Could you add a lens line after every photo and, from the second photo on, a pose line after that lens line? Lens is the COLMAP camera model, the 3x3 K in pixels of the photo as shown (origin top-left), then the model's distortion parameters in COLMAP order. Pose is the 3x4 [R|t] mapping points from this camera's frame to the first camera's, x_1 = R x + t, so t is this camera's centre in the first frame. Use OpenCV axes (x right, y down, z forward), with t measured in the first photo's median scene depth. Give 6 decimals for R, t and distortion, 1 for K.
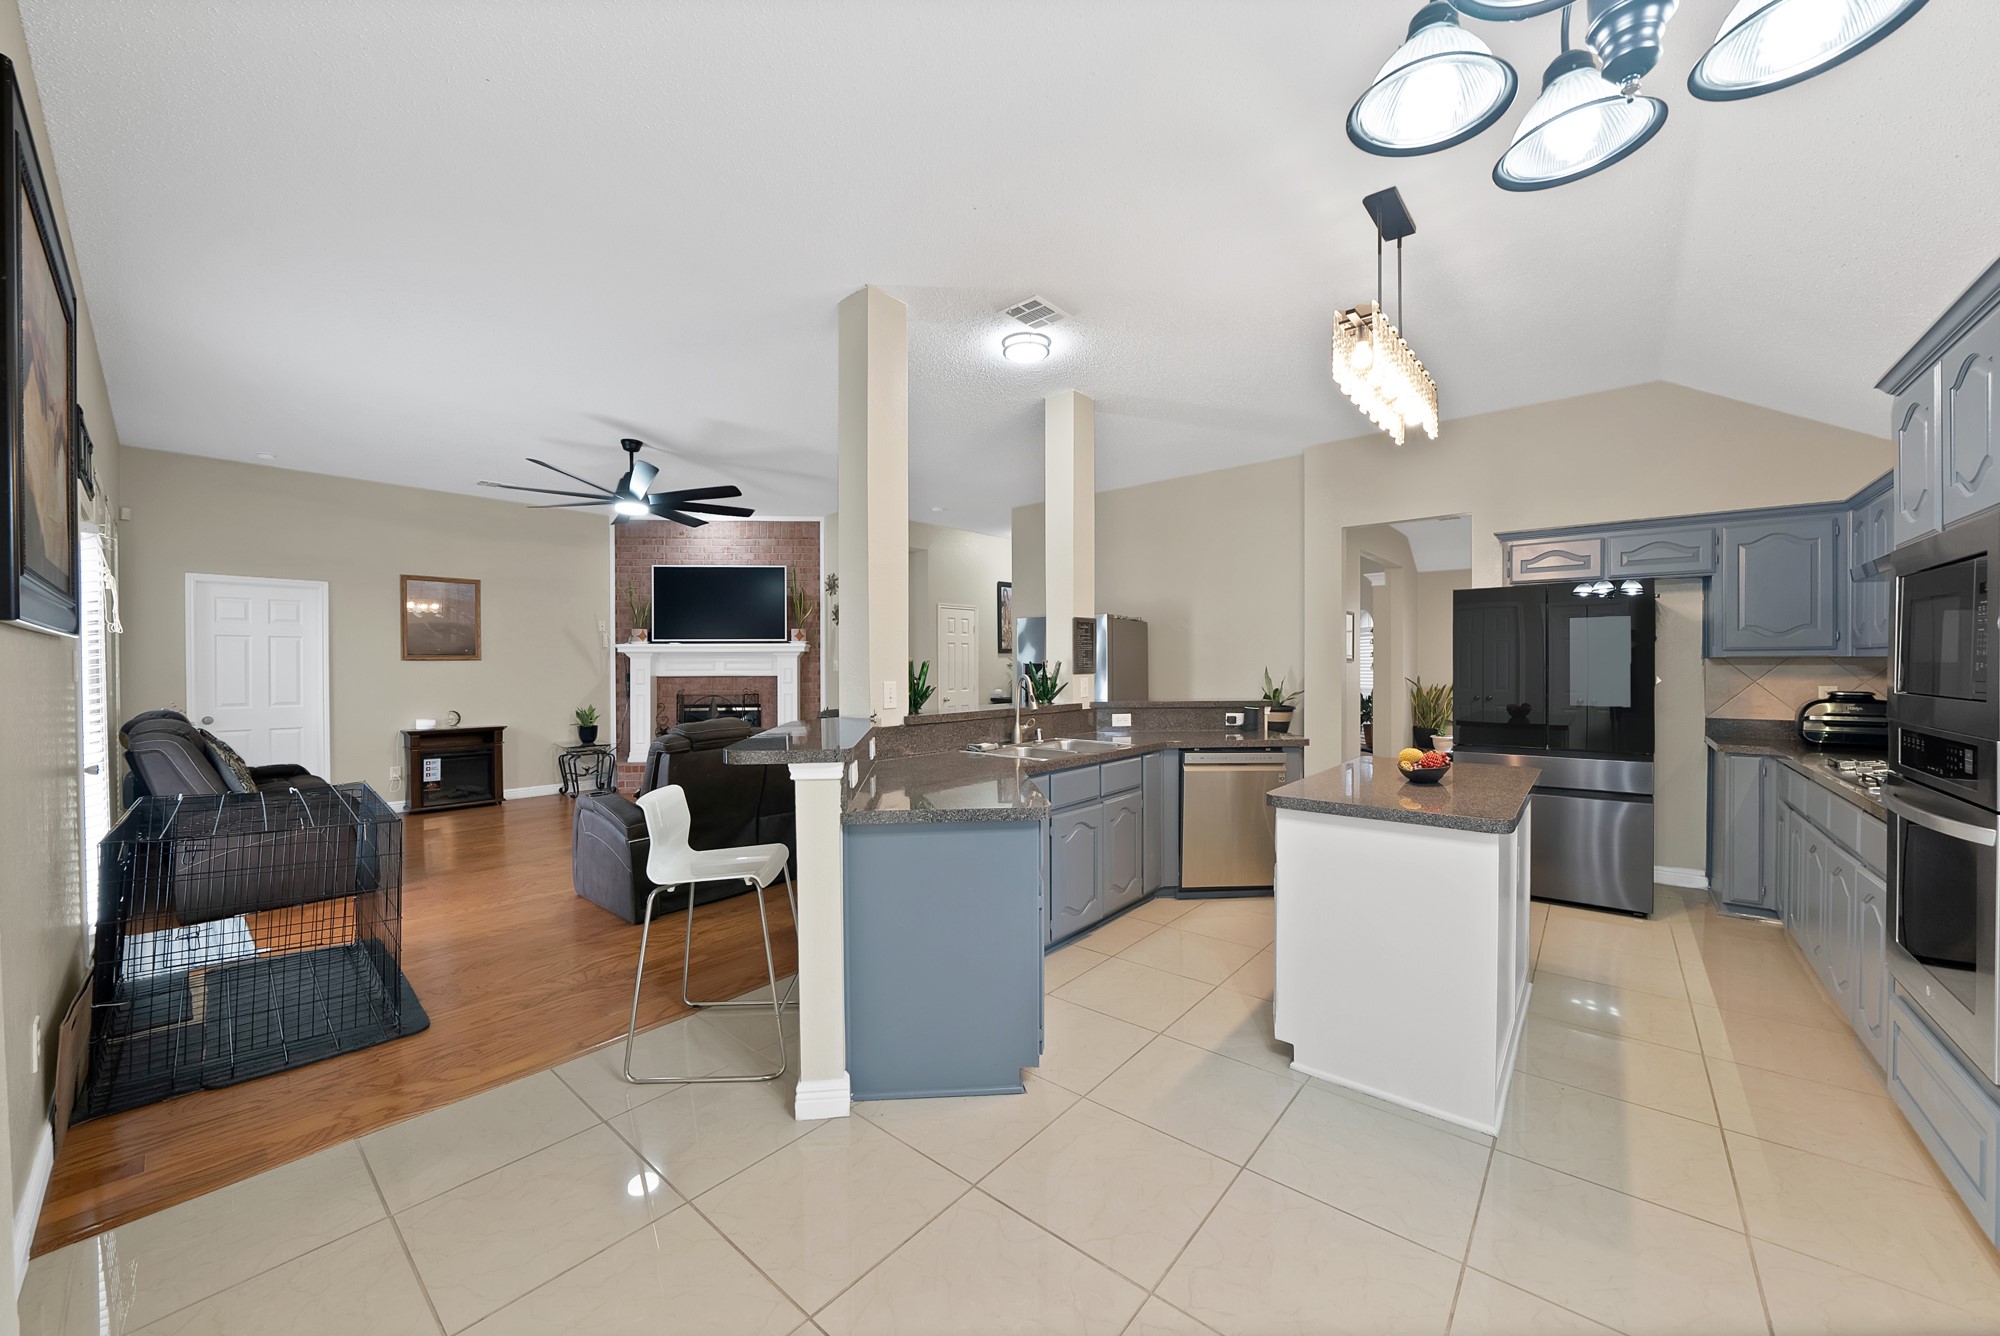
lens RADIAL K [[725.8, 0, 1004.4], [0, 725.8, 675.6], [0, 0, 1]] dist [-0.024784, 0.000179]
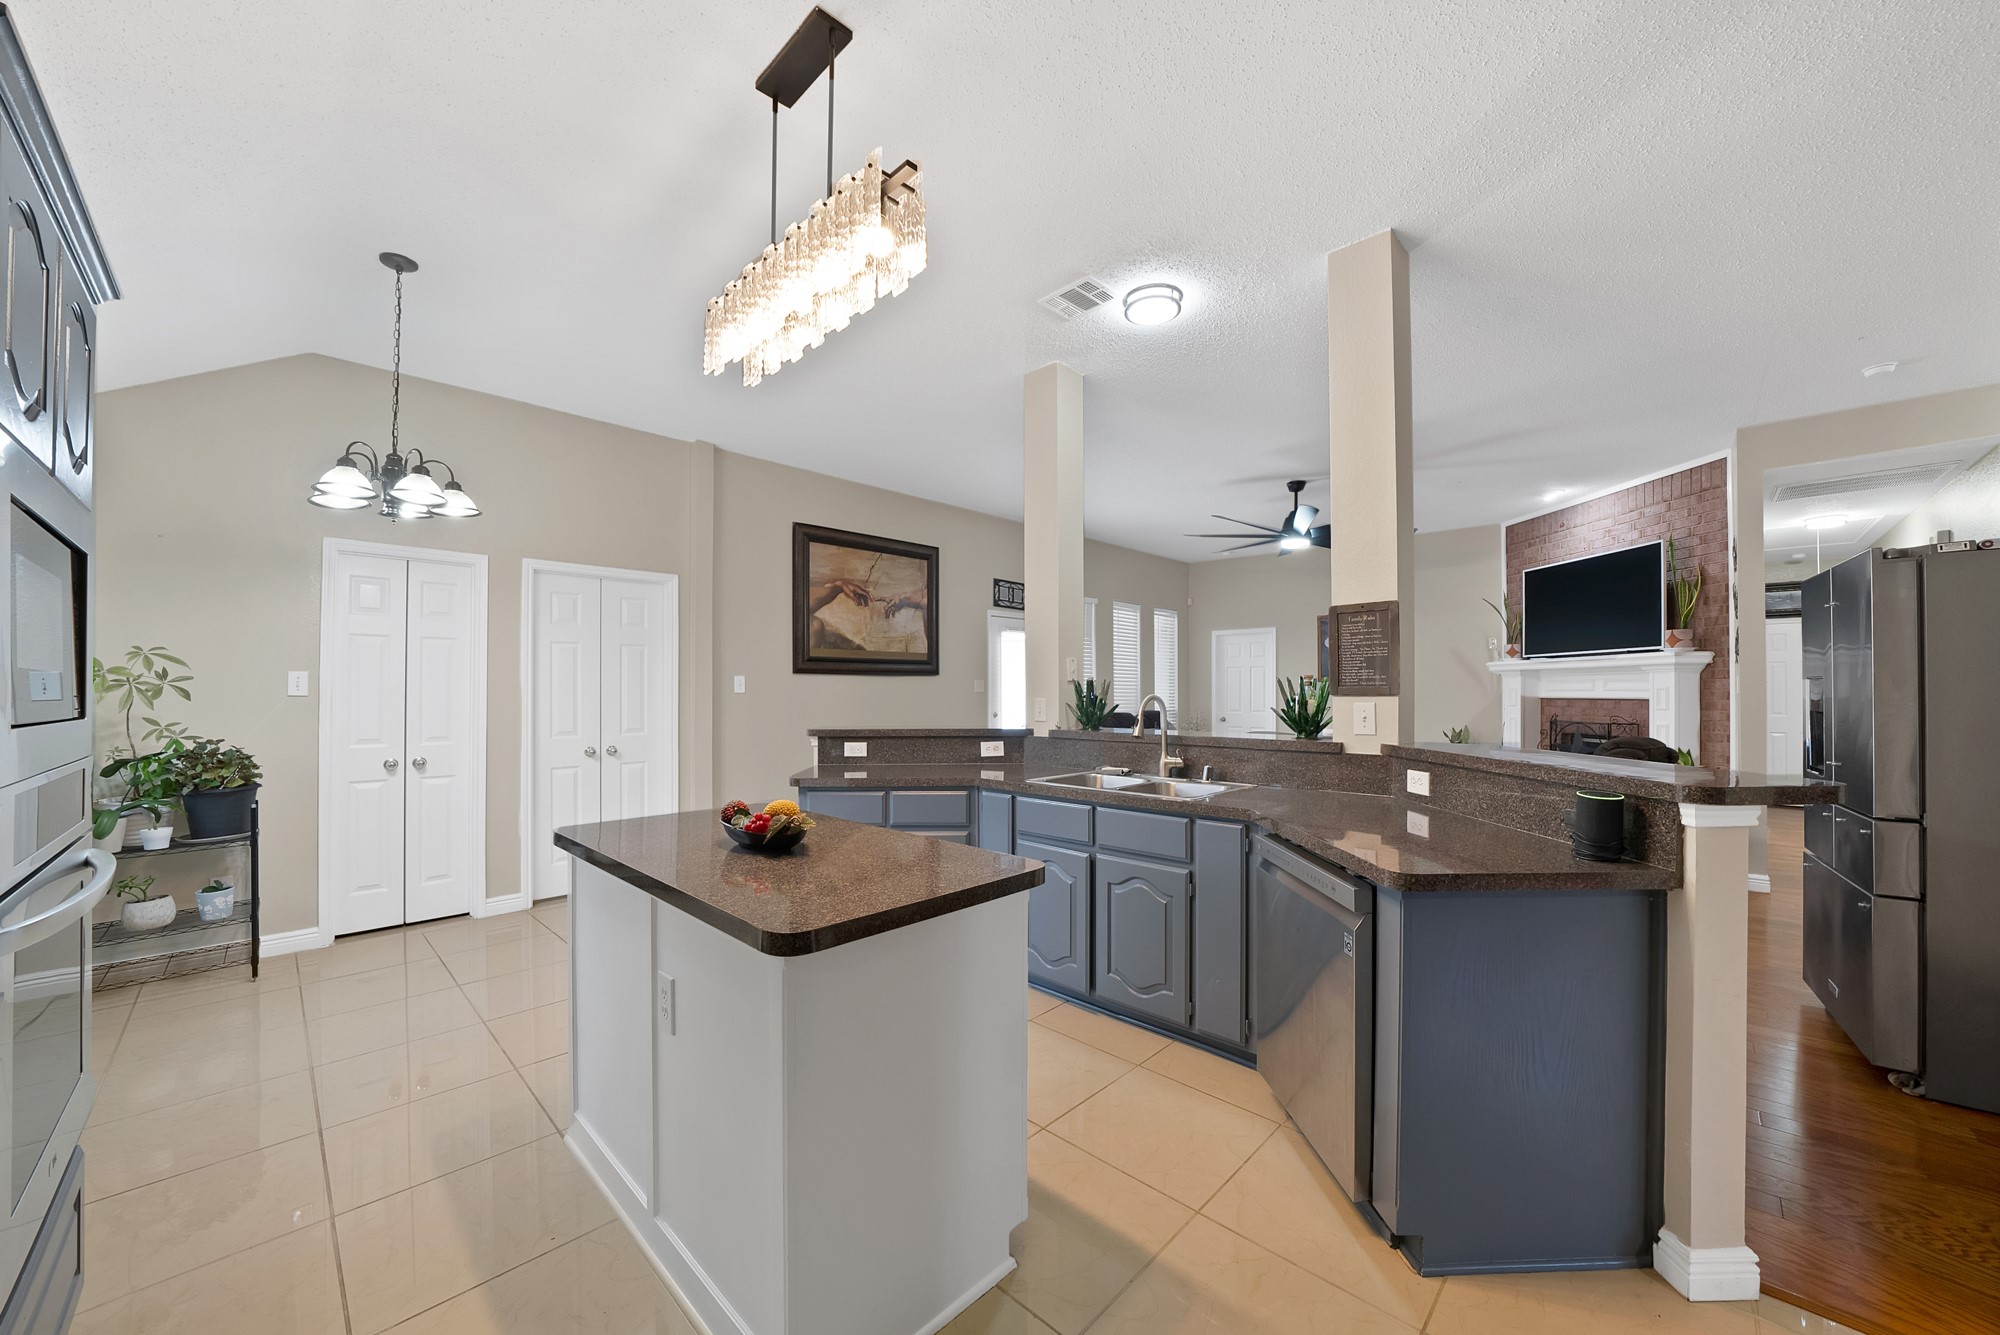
lens RADIAL K [[732.1, 0, 1008.0], [0, 732.1, 681.5], [0, 0, 1]] dist [-0.016732, 0.000021]
pose [[-0.050911, -0.007178, -0.998677, 0.443049], [-0.013506, 0.999888, -0.006498, -0.003876], [0.998612, 0.013157, -0.051002, 0.439987]]
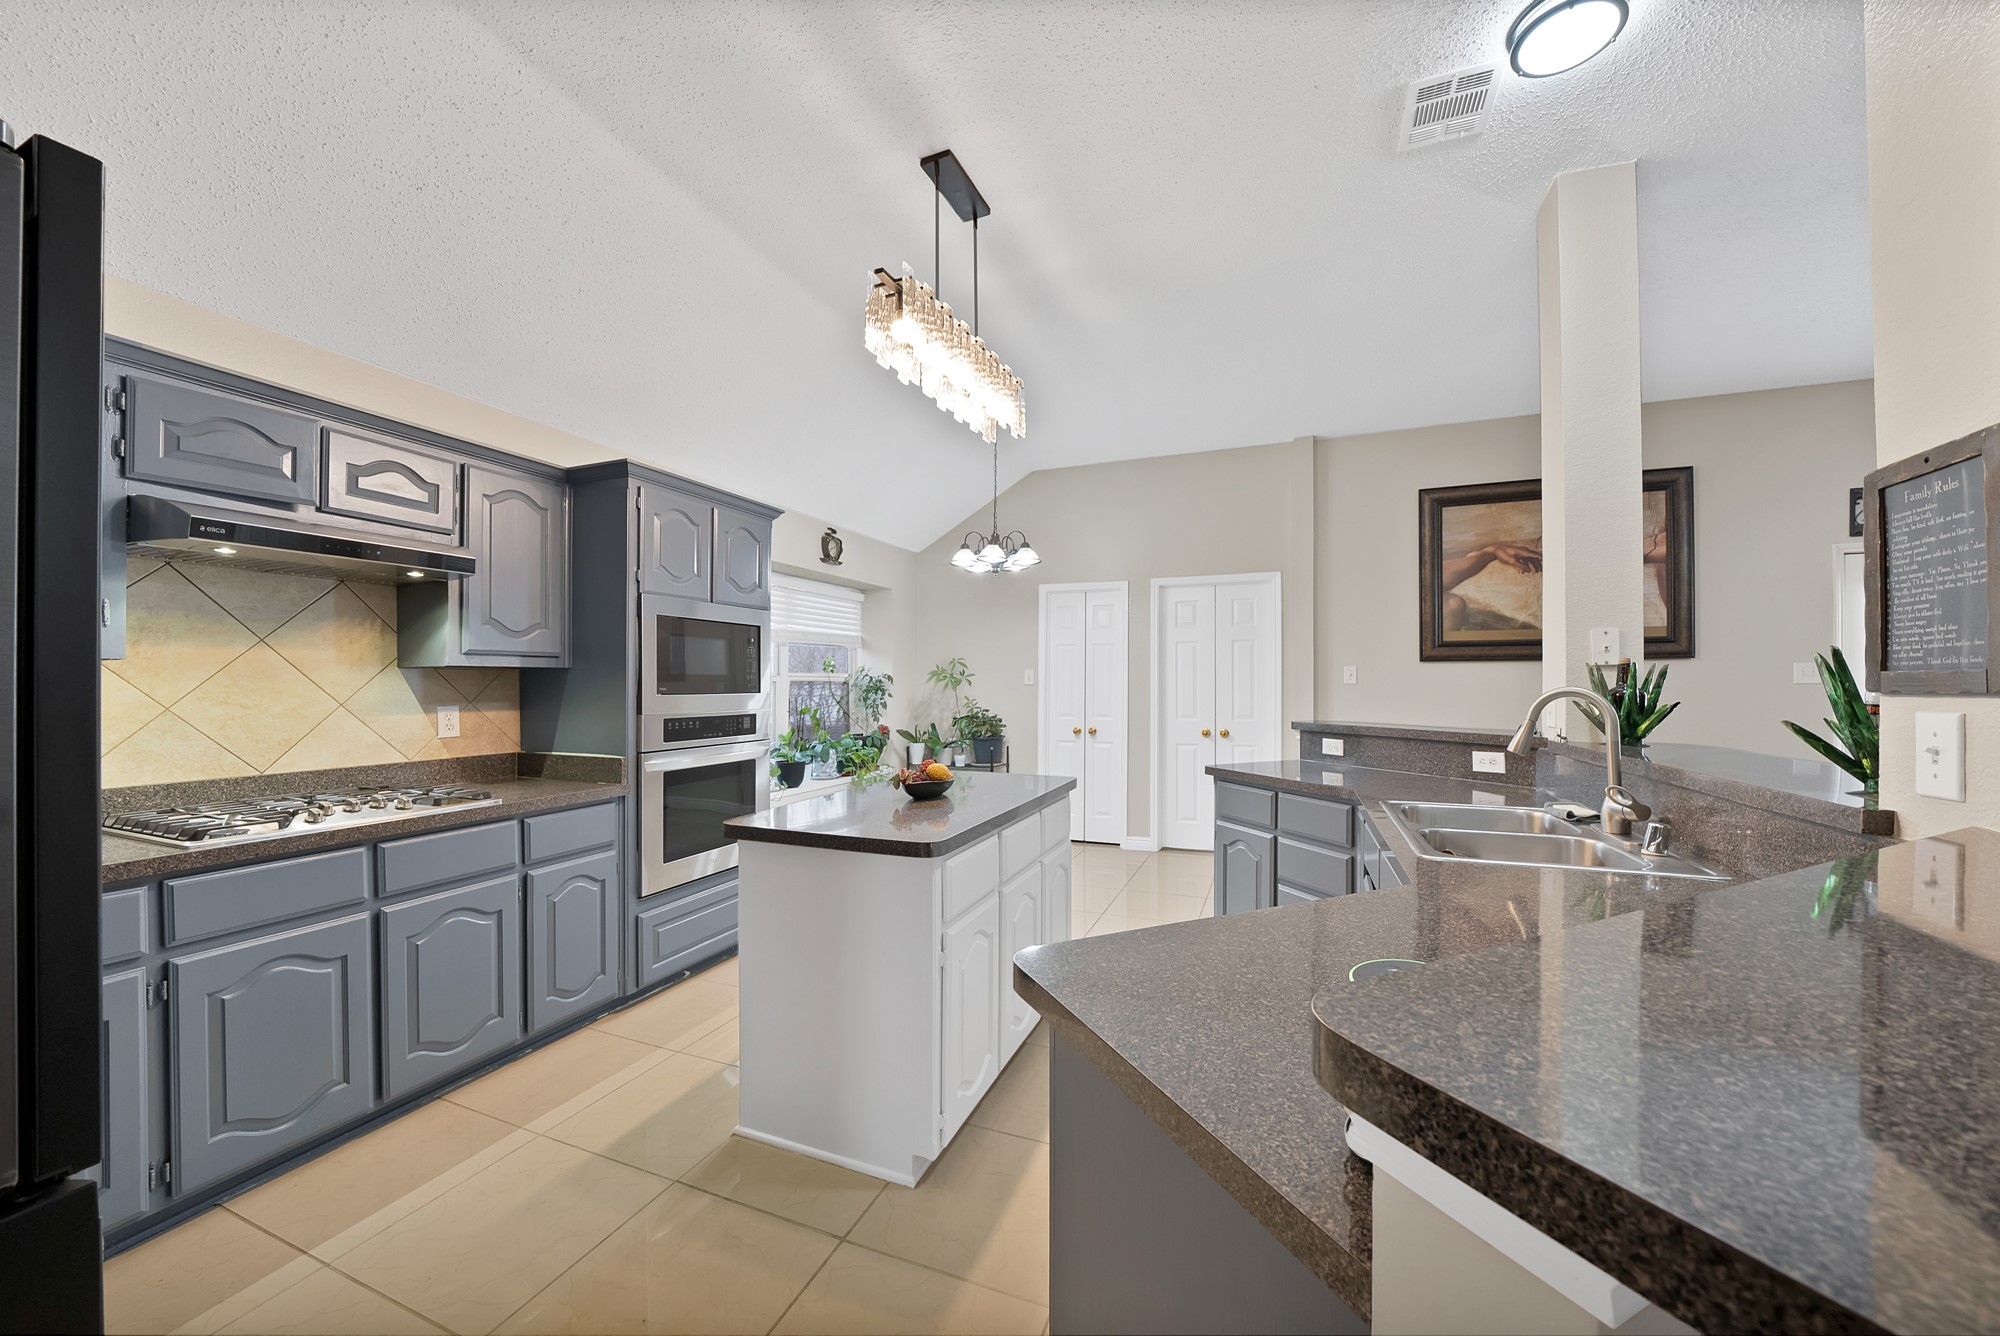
lens RADIAL K [[725.8, 0, 1004.4], [0, 725.8, 675.6], [0, 0, 1]] dist [-0.024784, 0.000179]
pose [[-0.946735, 0.002916, -0.321999, 0.276281], [0.000708, 0.999975, 0.006974, -0.006171], [0.322011, 0.006375, -0.946714, 0.669475]]
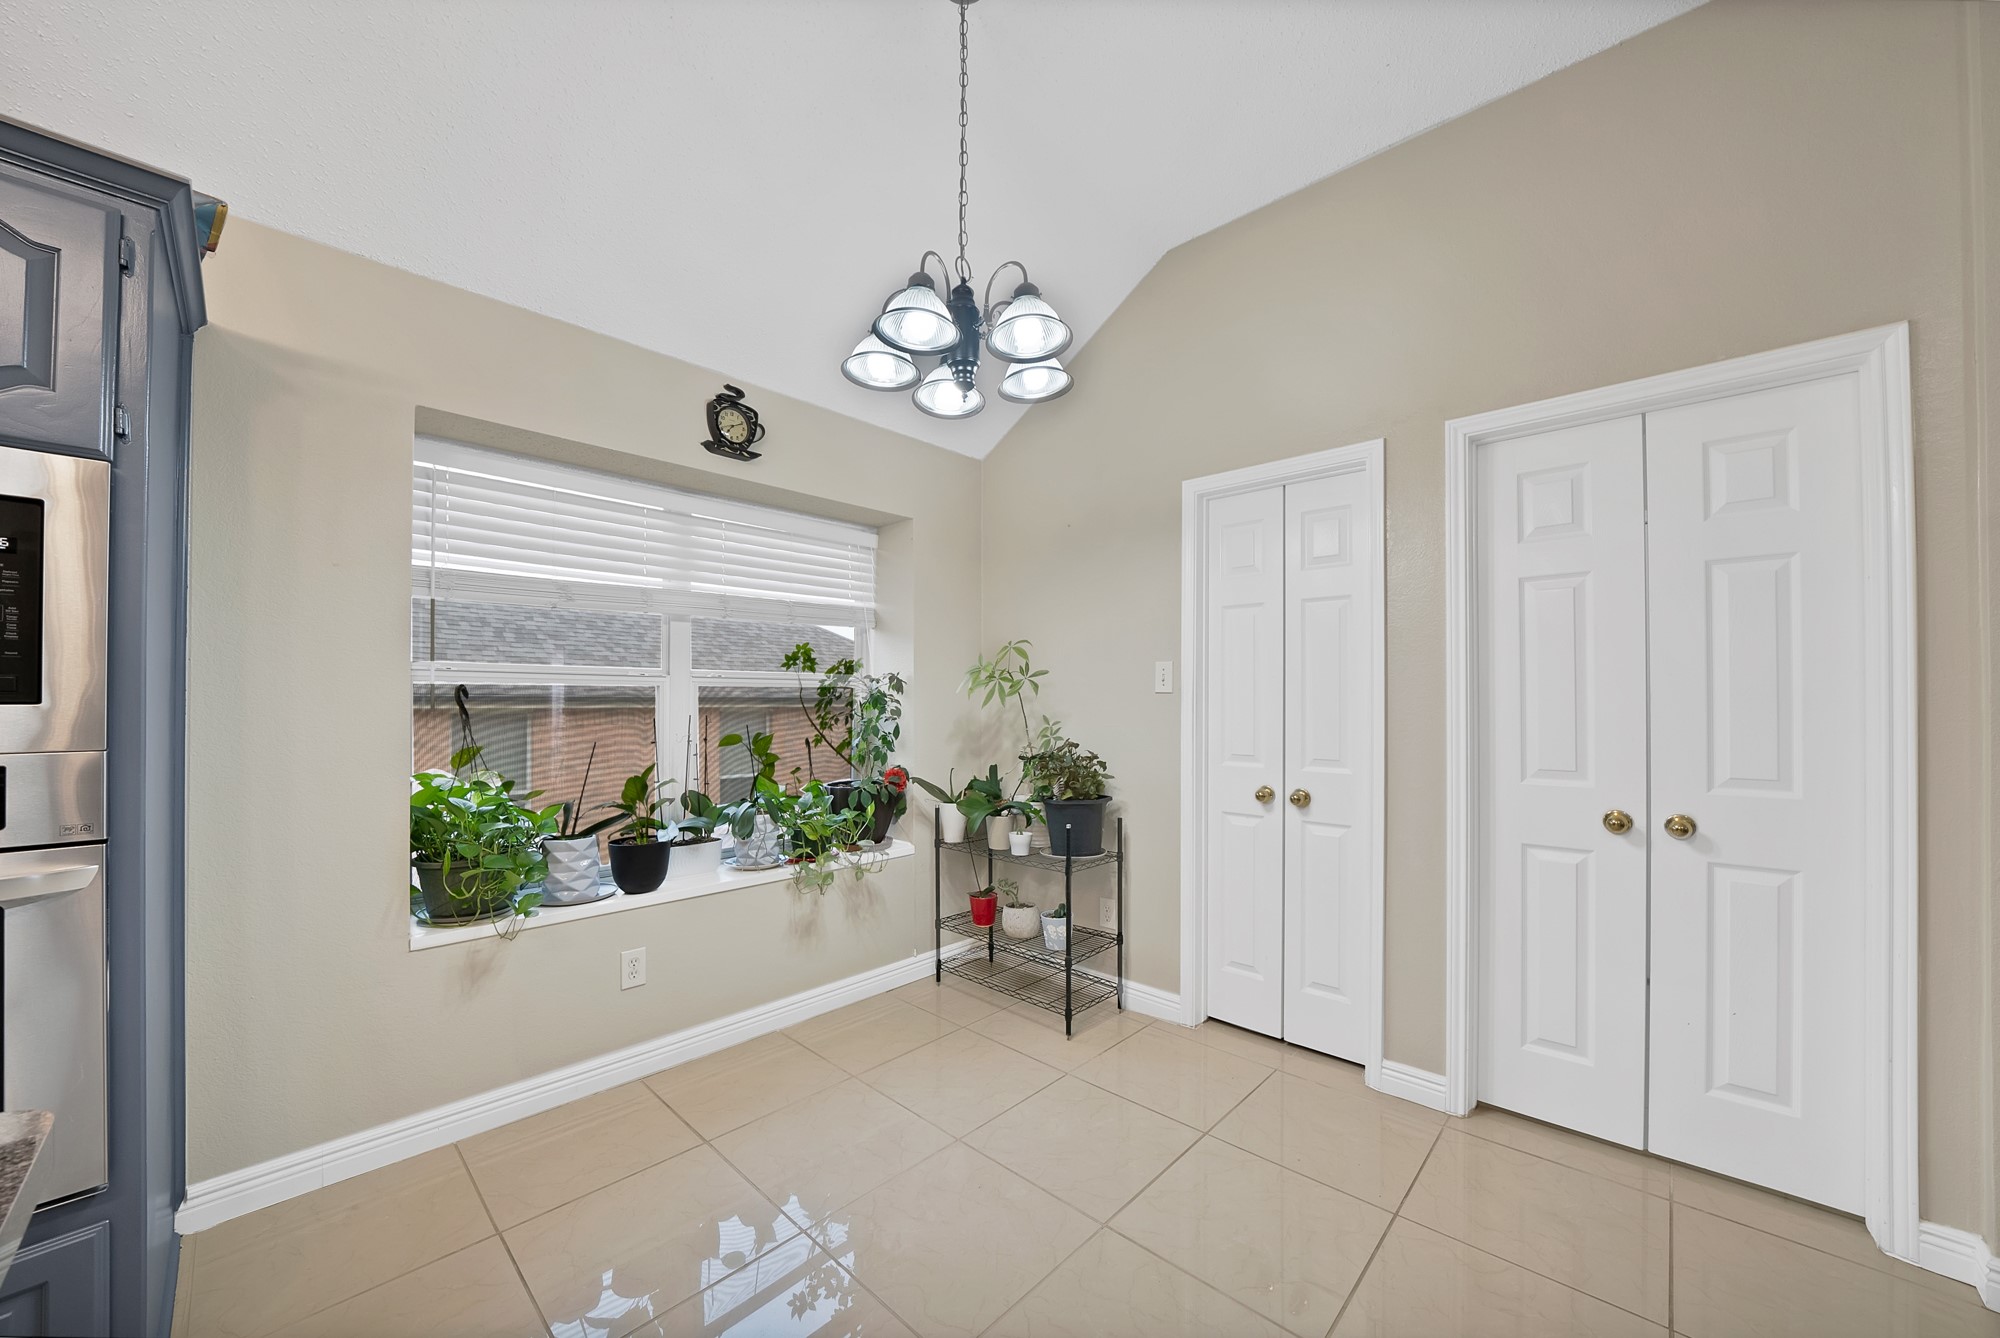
lens RADIAL K [[708.3, 0, 1048.2], [0, 708.3, 692.4], [0, 0, 1]] dist [-0.011853, 0.000097]
pose [[-0.999689, 0.008090, 0.023608, 0.060927], [0.008257, 0.999942, 0.006950, 0.005476], [-0.023550, 0.007143, -0.999697, 0.322028]]
